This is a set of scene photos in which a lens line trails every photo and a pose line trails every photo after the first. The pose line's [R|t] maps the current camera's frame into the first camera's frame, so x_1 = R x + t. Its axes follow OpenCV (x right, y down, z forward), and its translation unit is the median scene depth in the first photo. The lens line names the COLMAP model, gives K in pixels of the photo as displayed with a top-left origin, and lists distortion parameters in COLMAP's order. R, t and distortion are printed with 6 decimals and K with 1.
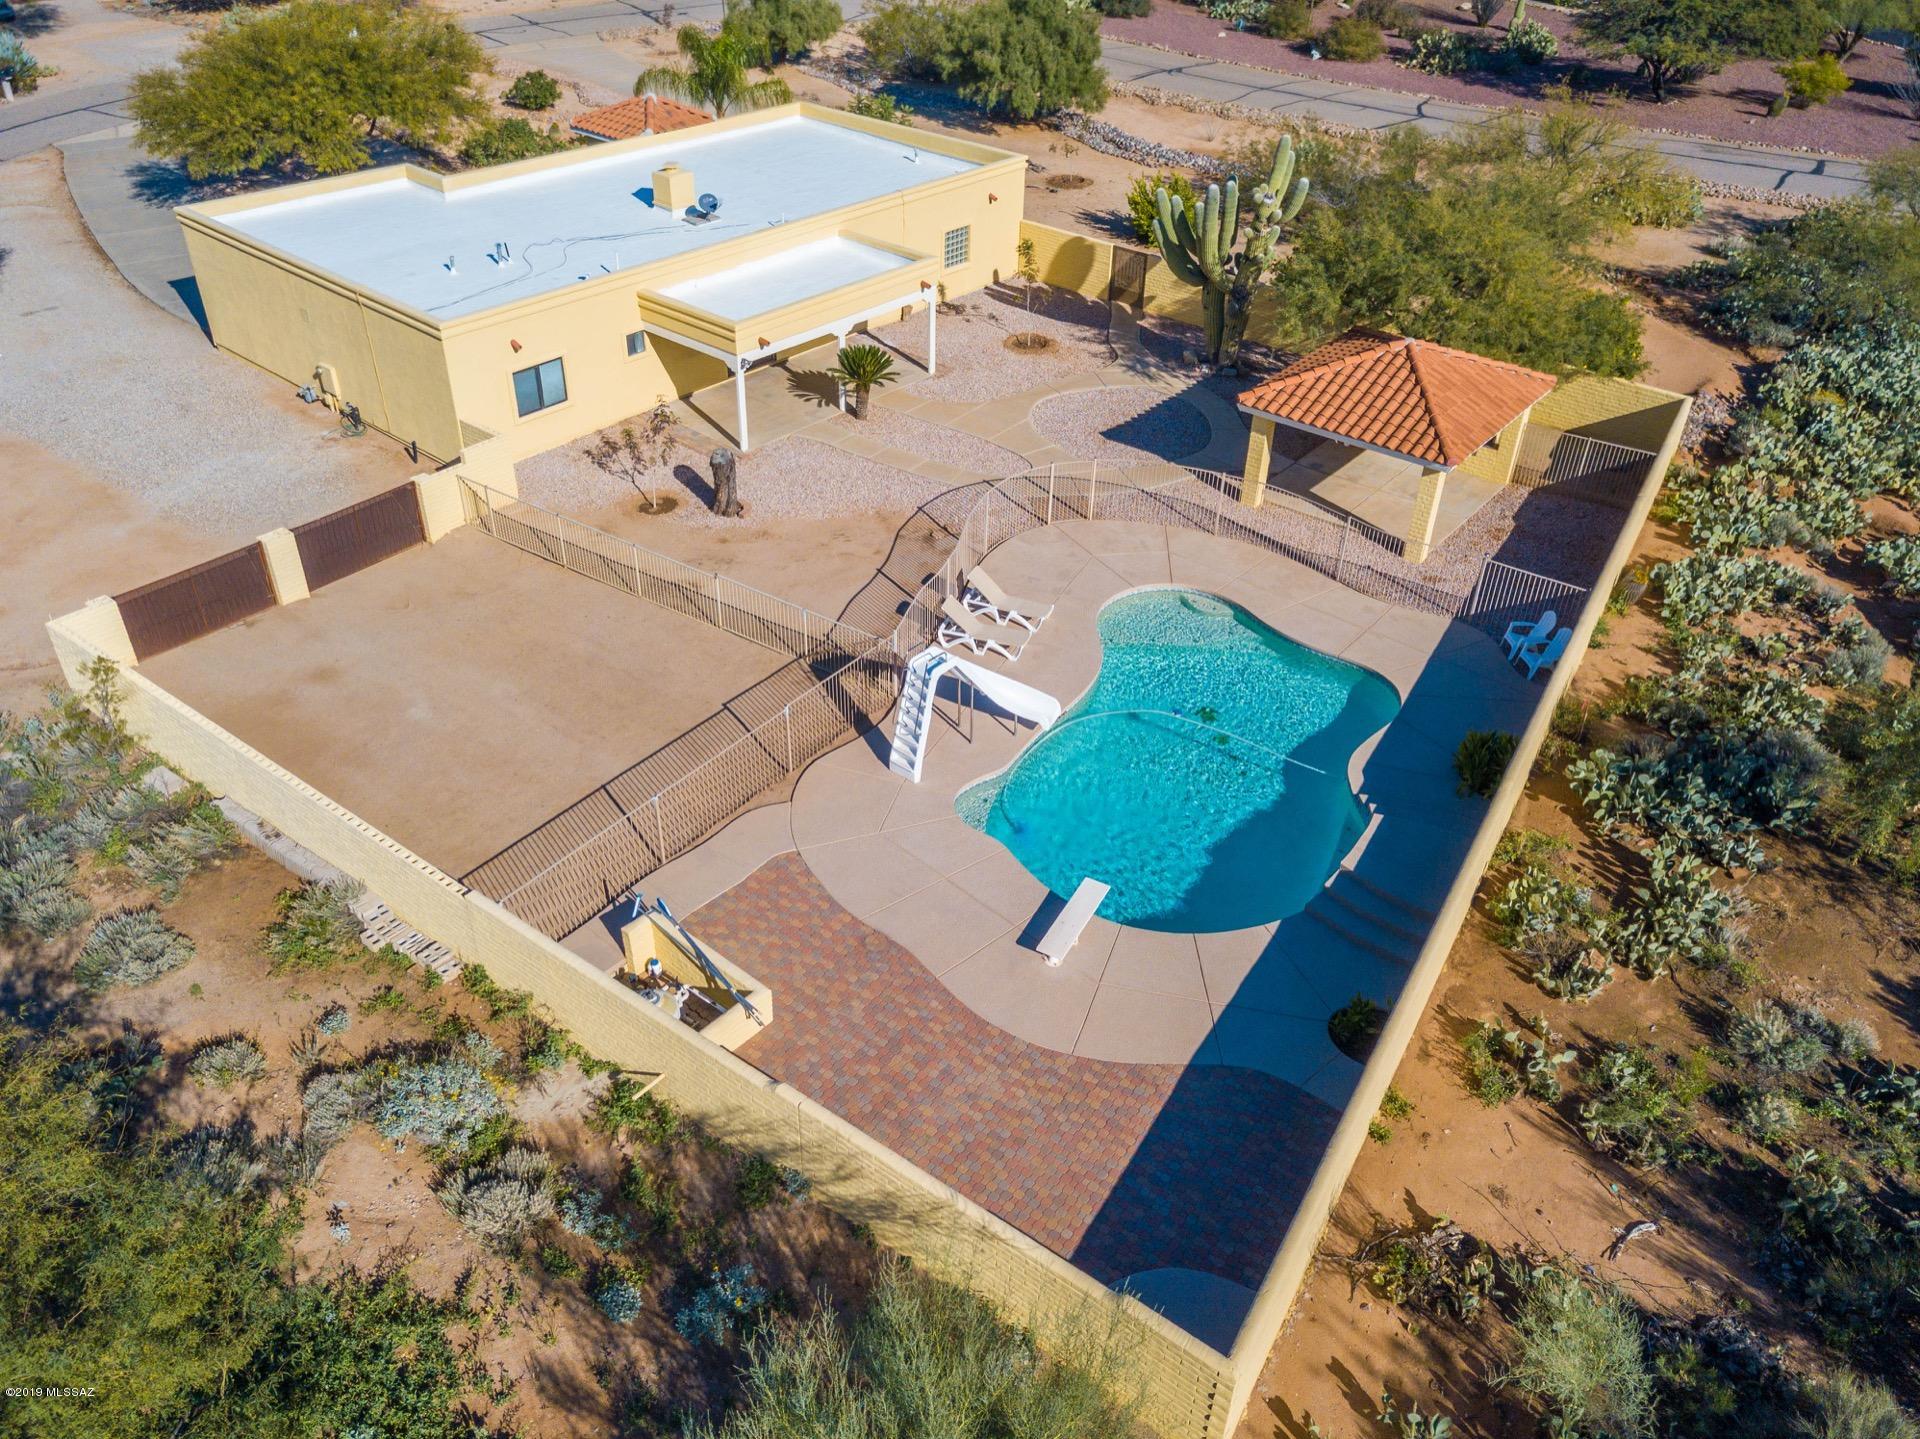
lens RADIAL K [[1440.6, 0, 984.9], [0, 1440.6, 715.7], [0, 0, 1]] dist [0.048397, -0.048593]
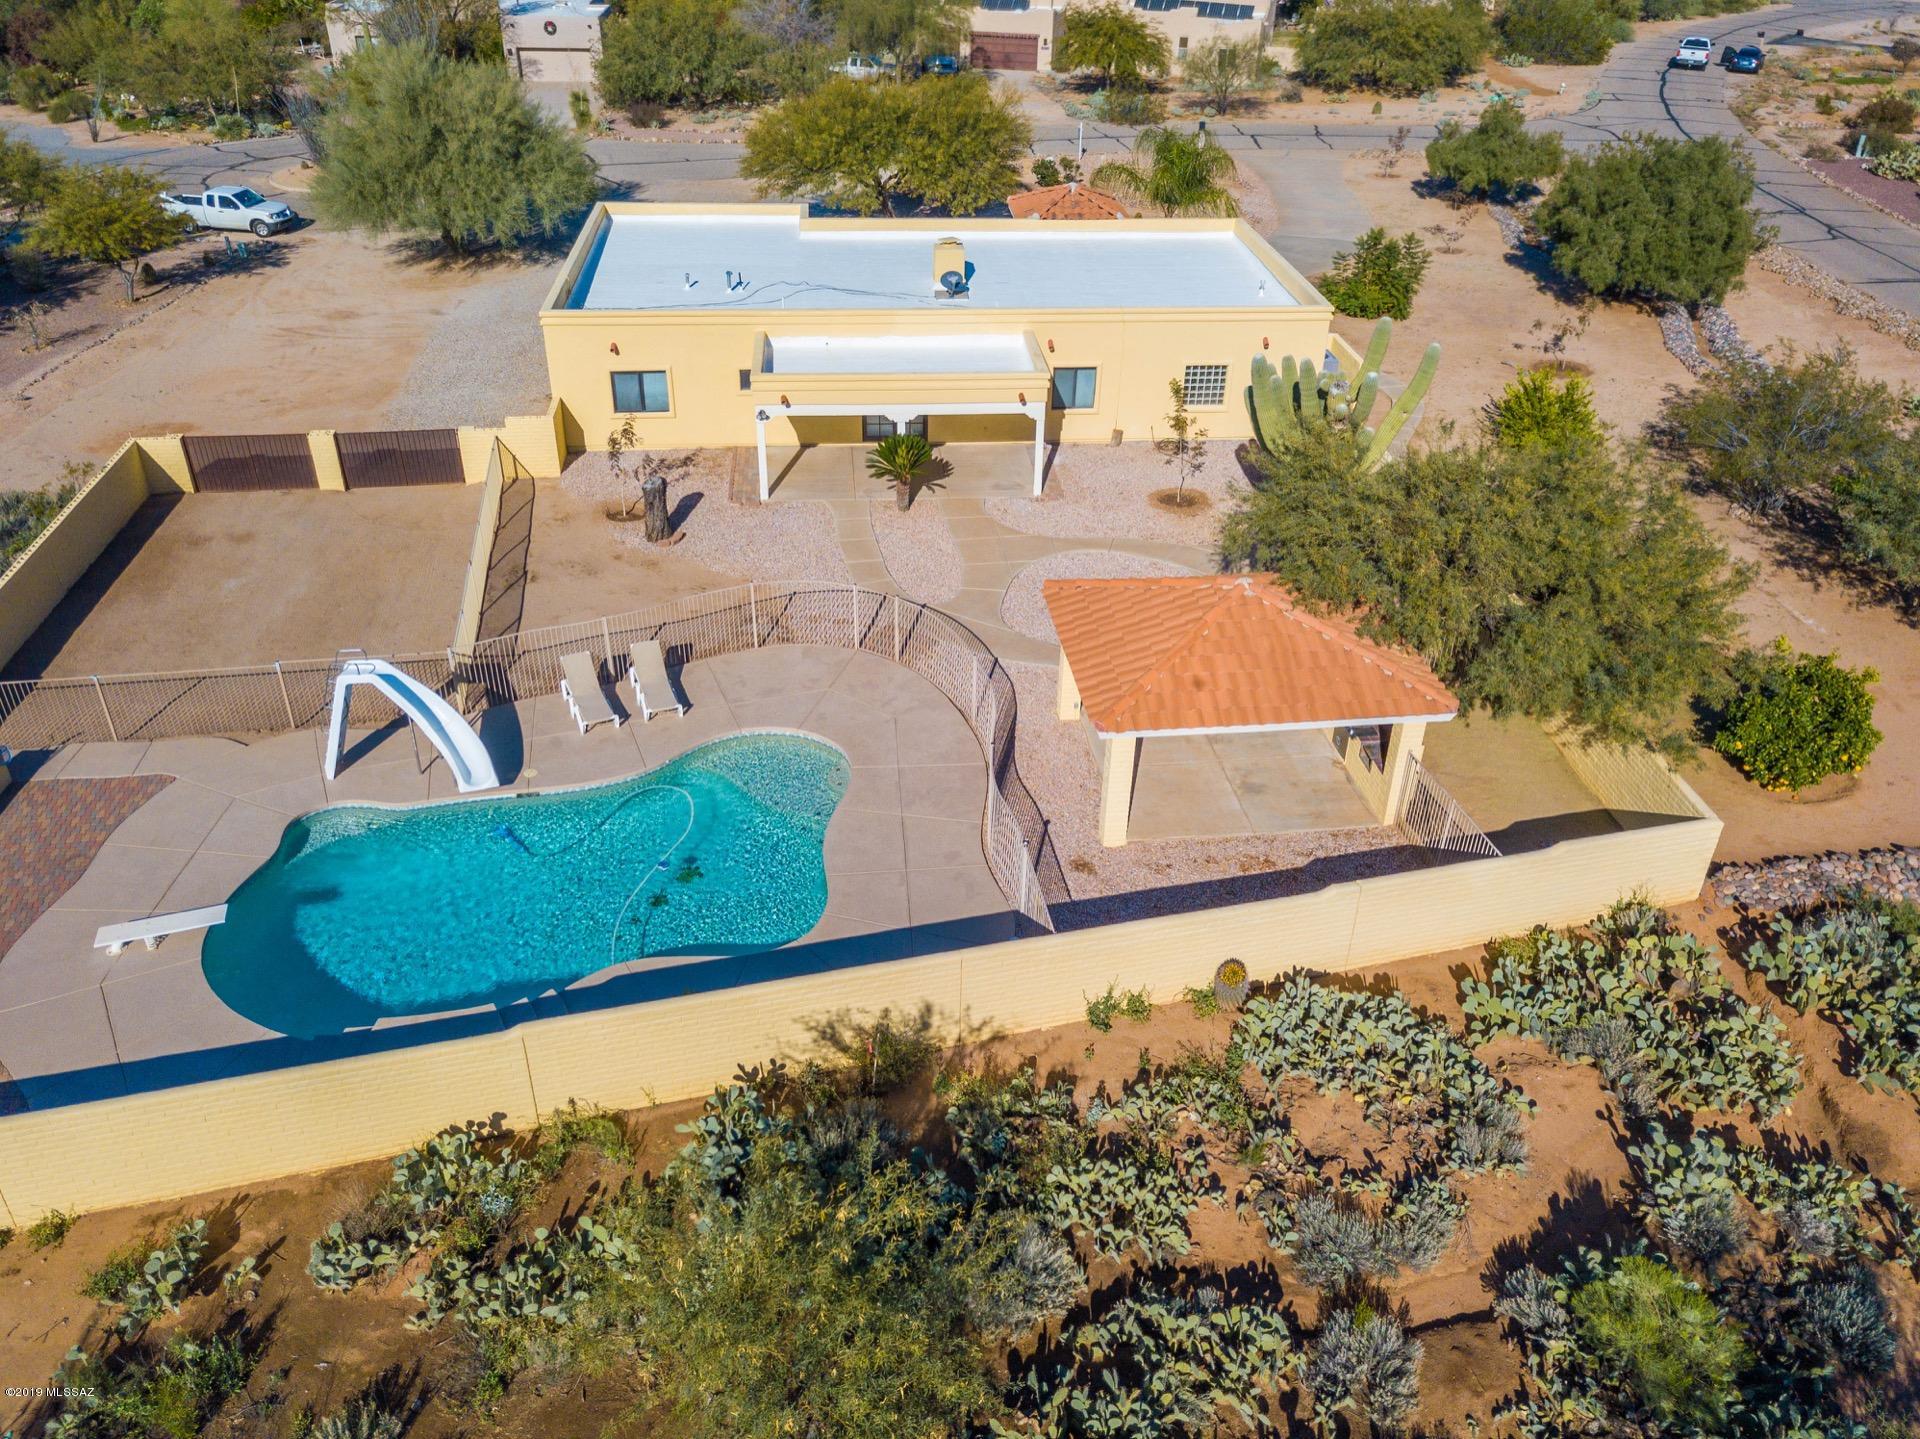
lens RADIAL K [[1493.0, 0, 969.3], [0, 1493.0, 695.7], [0, 0, 1]] dist [0.025239, -0.002317]
pose [[0.725820, 0.345663, -0.594729, 0.609675], [-0.401260, 0.914996, 0.042099, -0.158473], [0.558727, 0.208084, 0.802823, 0.267301]]
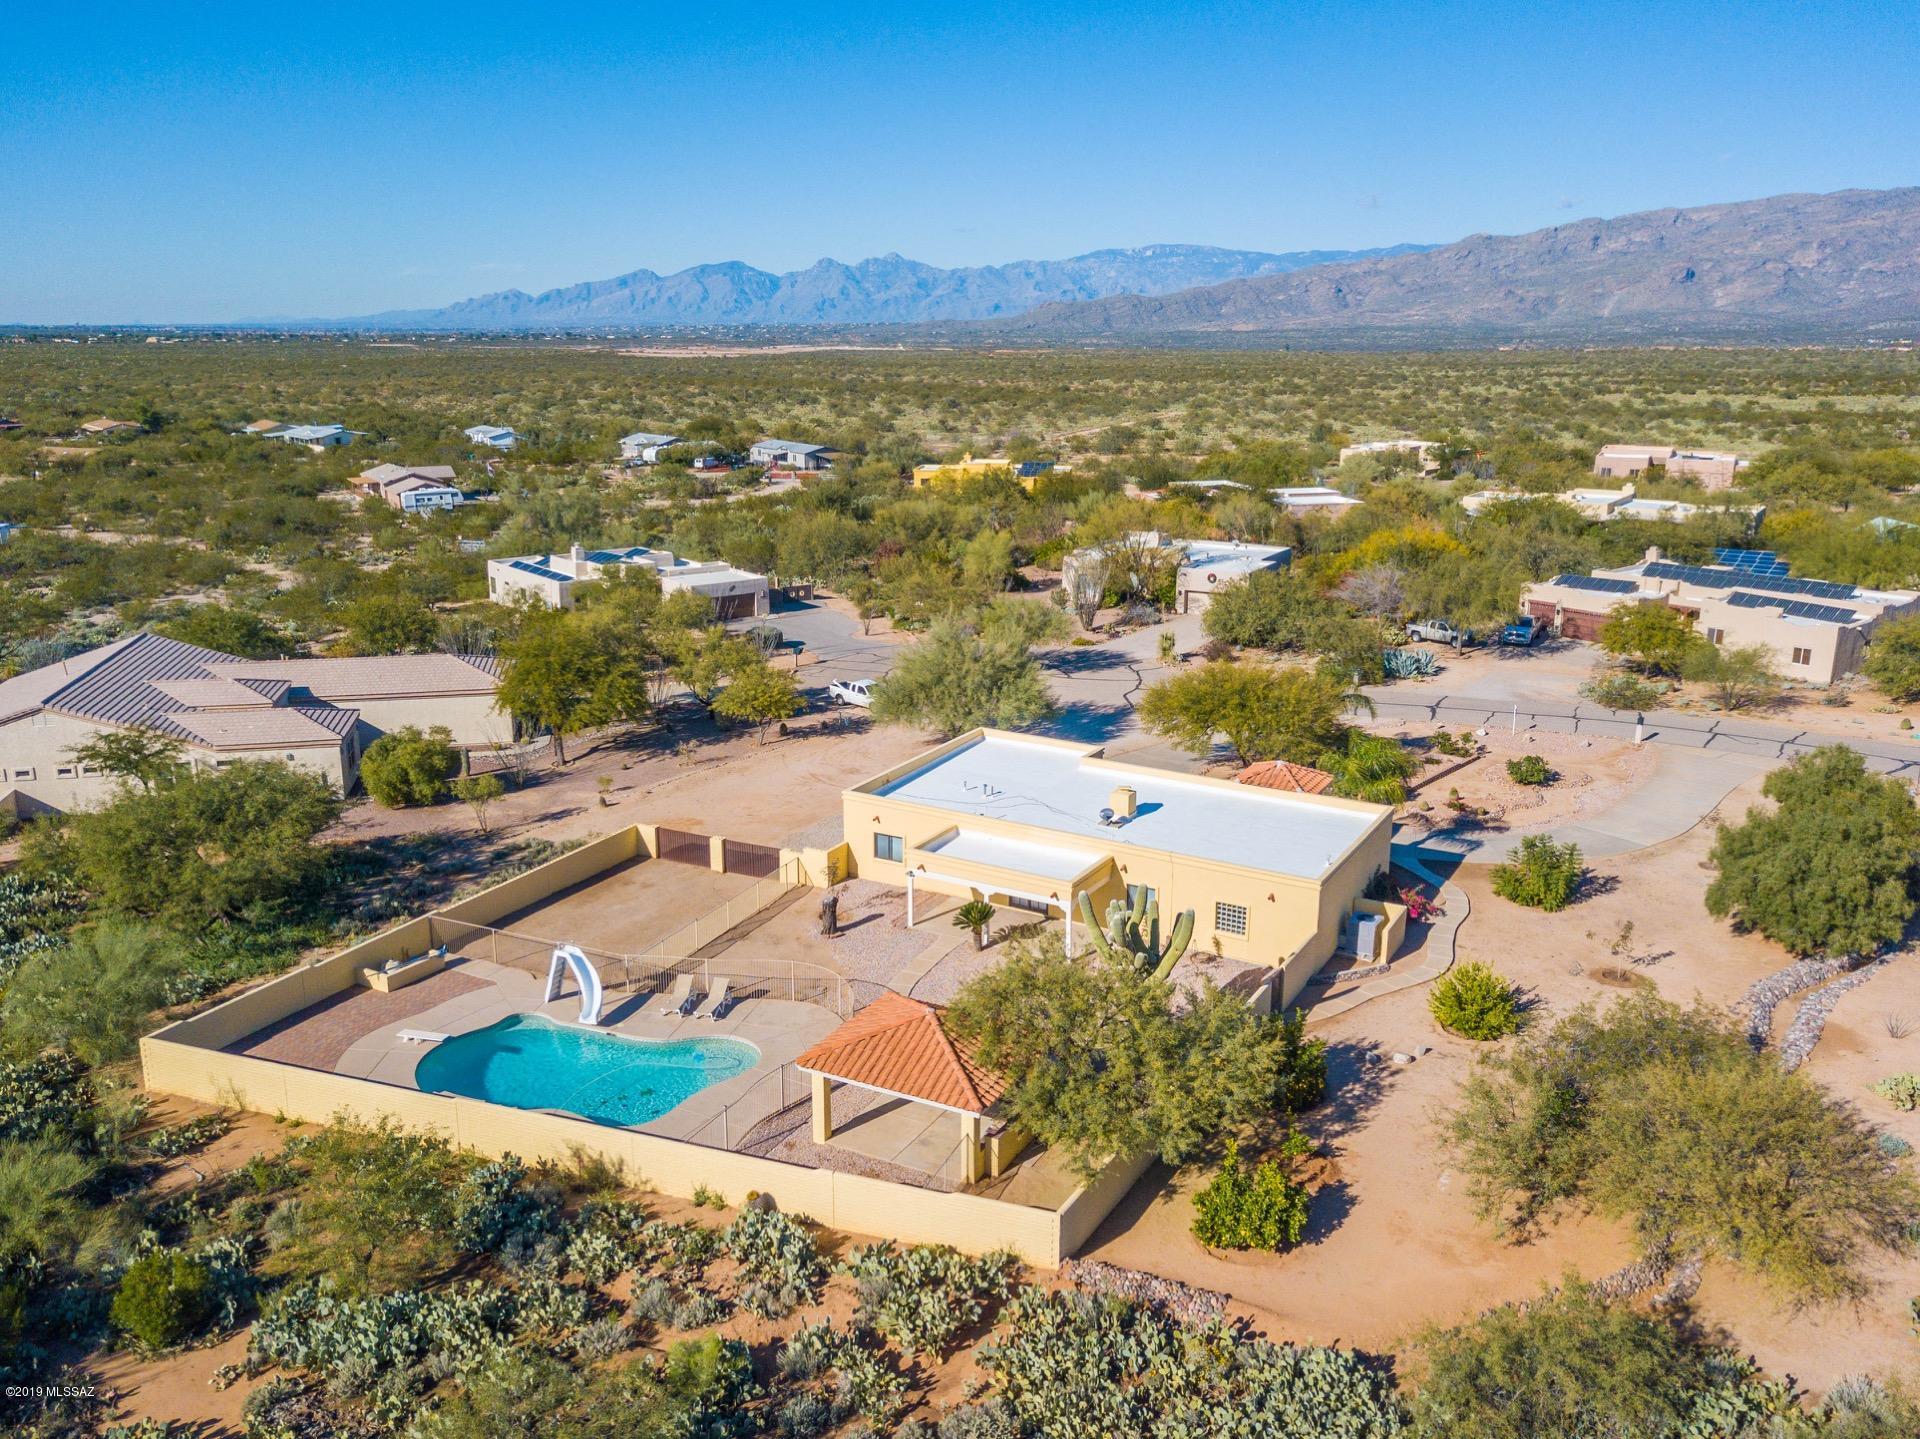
lens RADIAL K [[1544.3, 0, 960.0], [0, 1544.3, 719.5], [0, 0, 1]] dist [0.026510, 0.001663]
pose [[0.183754, 0.233126, -0.954928, 1.410468], [-0.565281, 0.819823, 0.091368, -0.555371], [0.804172, 0.523013, 0.282427, 0.446110]]
